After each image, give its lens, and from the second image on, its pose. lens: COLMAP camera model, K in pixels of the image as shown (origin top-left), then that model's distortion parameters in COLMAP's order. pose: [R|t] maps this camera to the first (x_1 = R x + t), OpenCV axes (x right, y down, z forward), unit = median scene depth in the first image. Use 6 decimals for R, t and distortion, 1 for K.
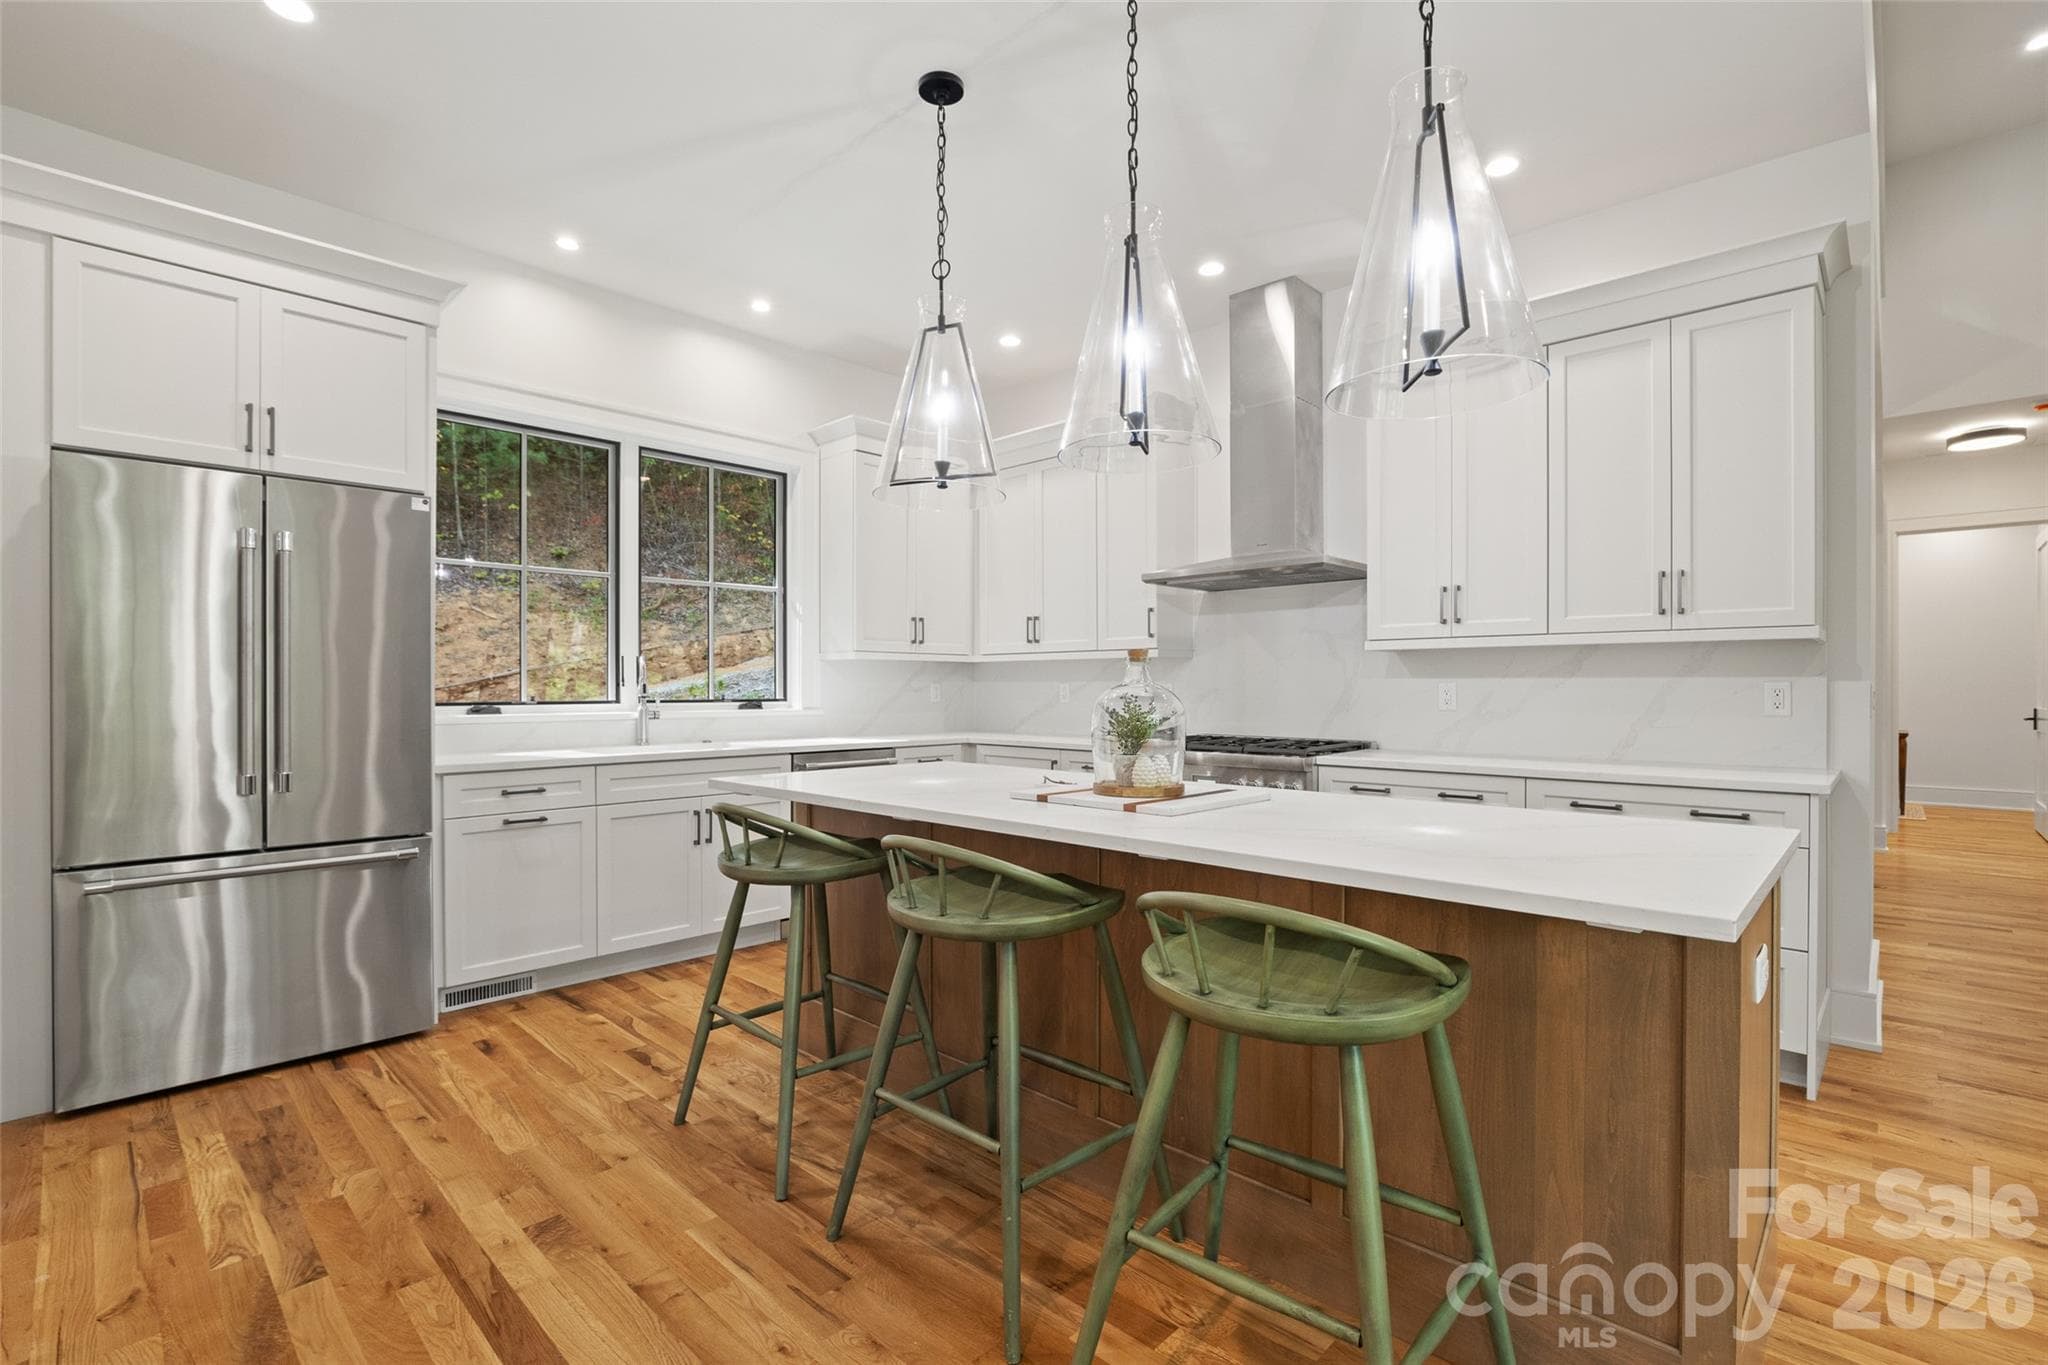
lens RADIAL K [[934.1, 0, 1023.1], [0, 934.1, 691.6], [0, 0, 1]] dist [-0.013538, -0.000103]
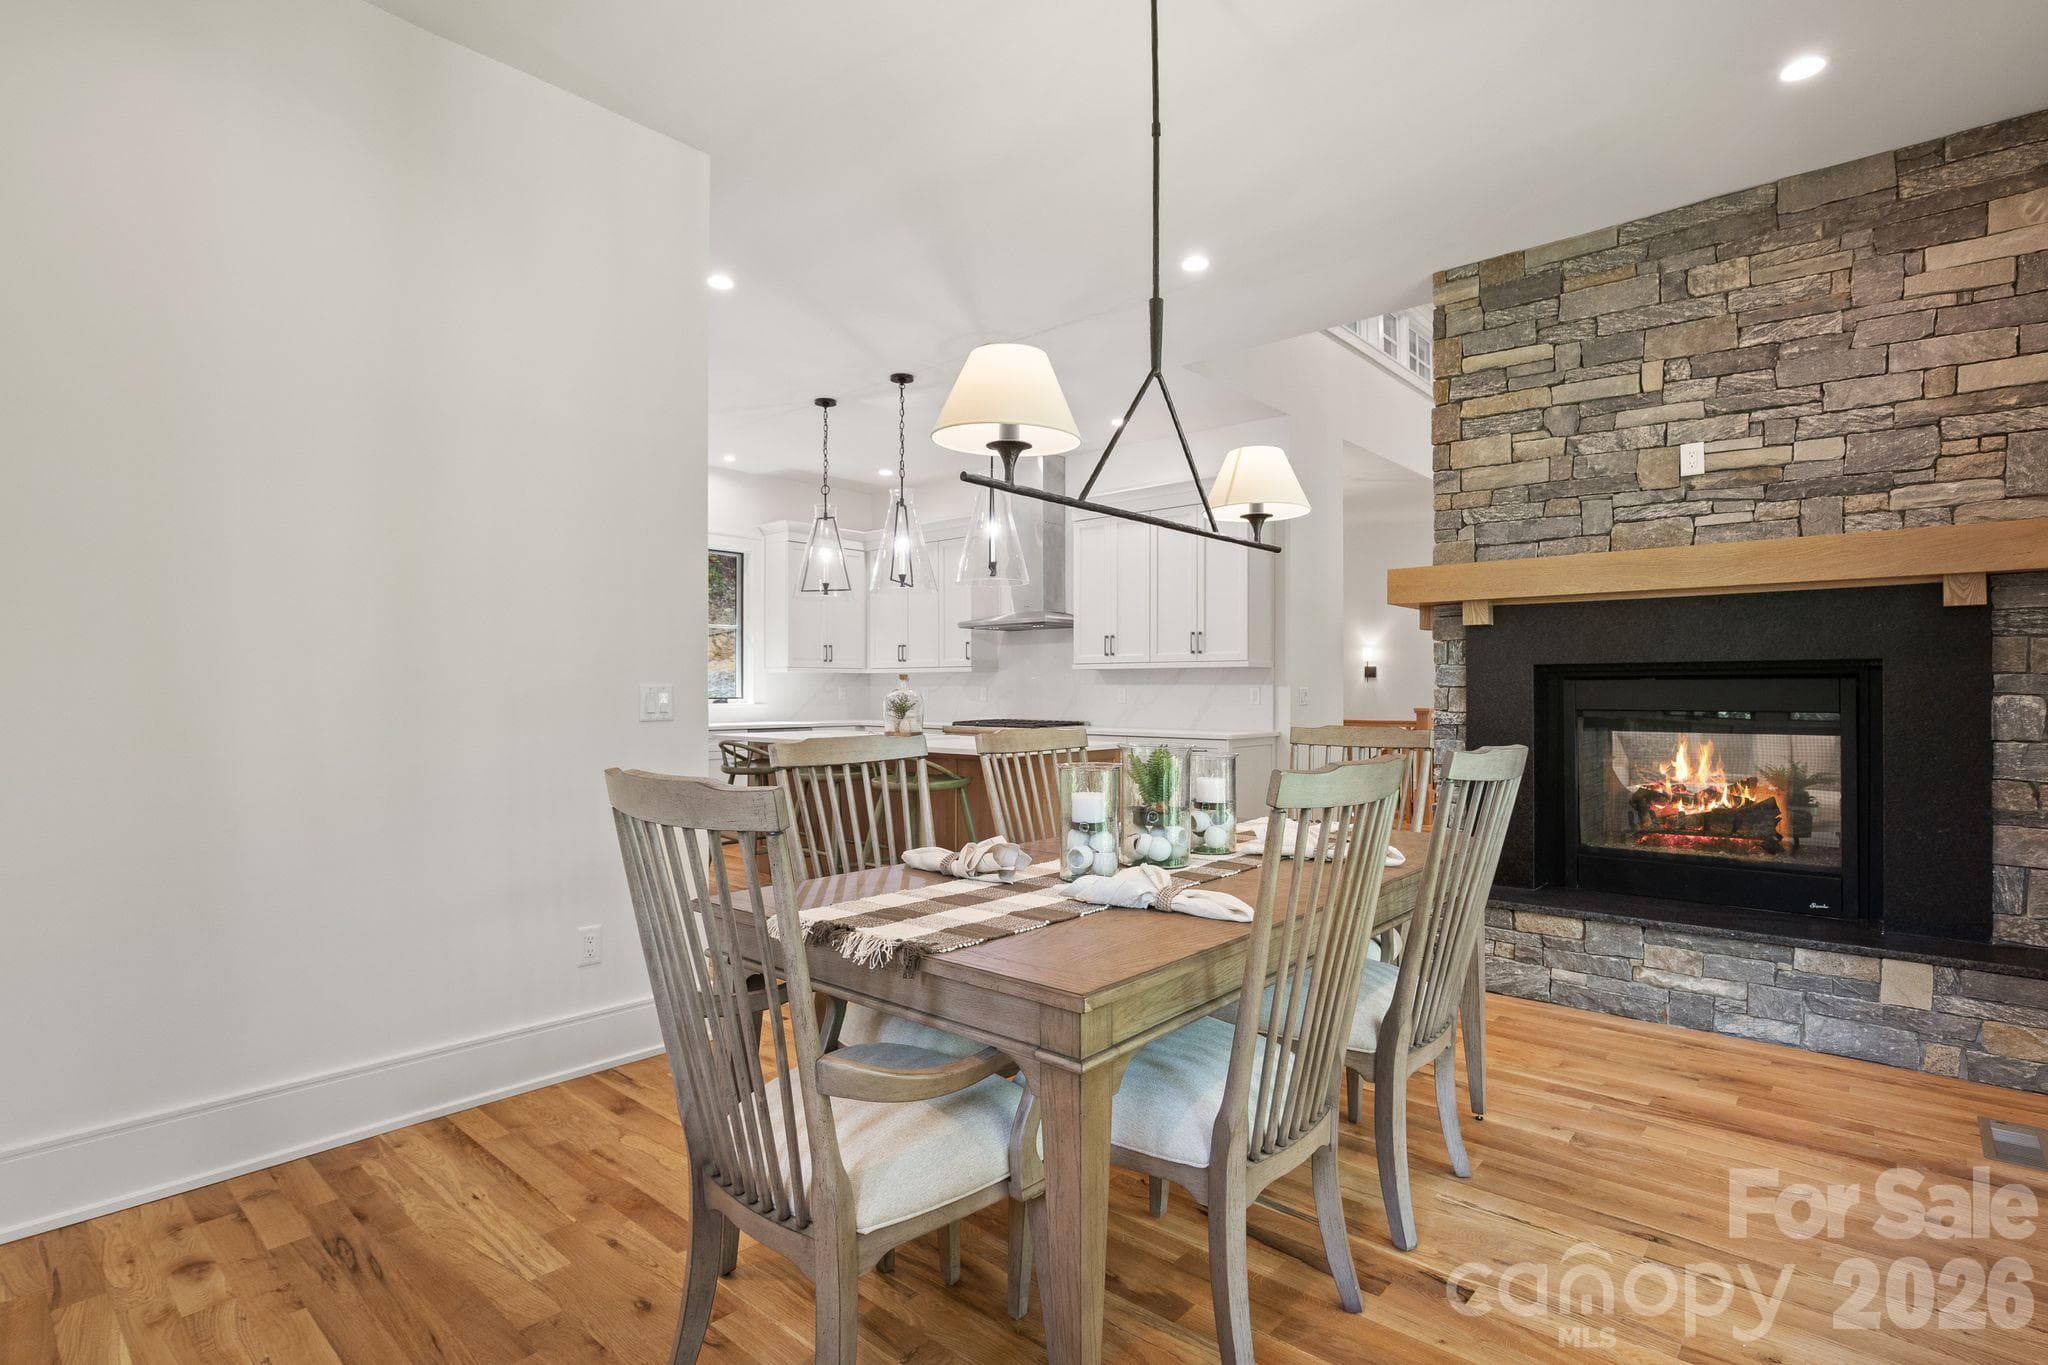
lens RADIAL K [[934.1, 0, 1025.4], [0, 934.1, 685.1], [0, 0, 1]] dist [-0.013538, -0.000103]
pose [[0.998111, 0.000200, 0.061429, 0.139124], [0.000290, 0.999968, -0.007961, 0.000039], [-0.061429, 0.007963, 0.998080, -0.667338]]
